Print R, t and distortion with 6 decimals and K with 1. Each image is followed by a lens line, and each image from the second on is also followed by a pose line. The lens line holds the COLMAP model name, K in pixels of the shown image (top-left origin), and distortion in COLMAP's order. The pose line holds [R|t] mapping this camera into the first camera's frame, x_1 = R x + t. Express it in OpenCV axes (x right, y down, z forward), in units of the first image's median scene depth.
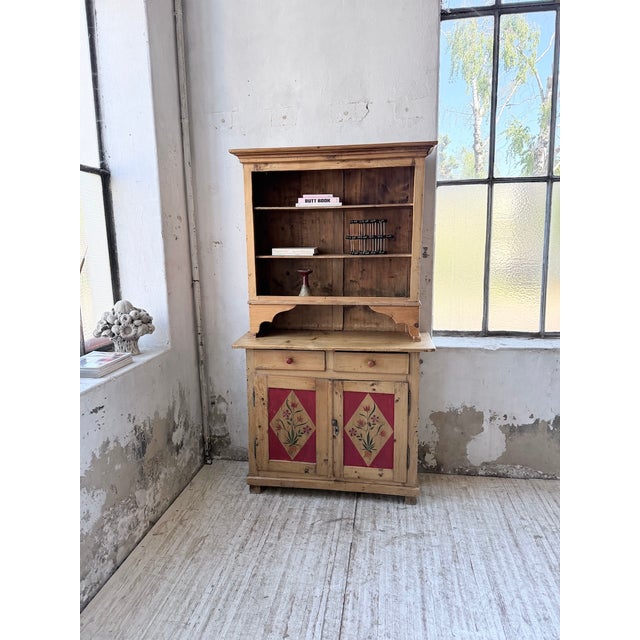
lens RADIAL K [[450.3, 0, 317.6], [0, 450.3, 313.3], [0, 0, 1]] dist [0.062008, -0.092699]
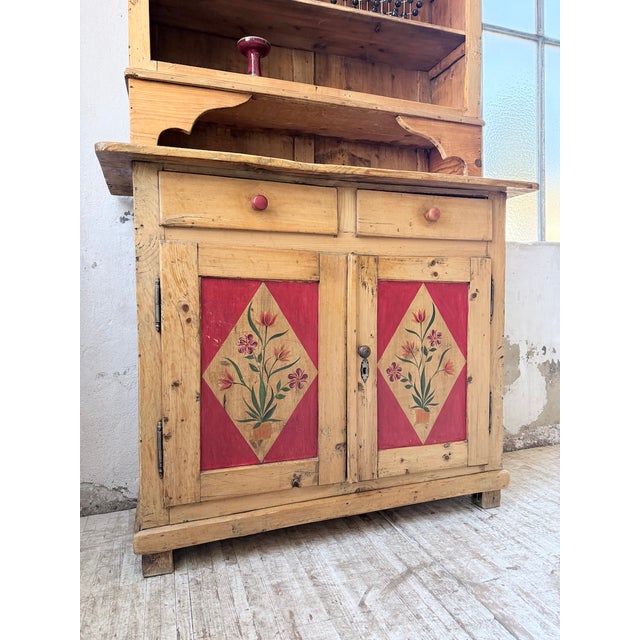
lens RADIAL K [[450.3, 0, 324.2], [0, 450.3, 322.0], [0, 0, 1]] dist [0.062008, -0.092699]
pose [[0.879787, -0.019426, 0.474972, -0.201962], [0.073332, 0.992751, -0.095228, 0.249421], [-0.469679, 0.118611, 0.874833, 0.619980]]
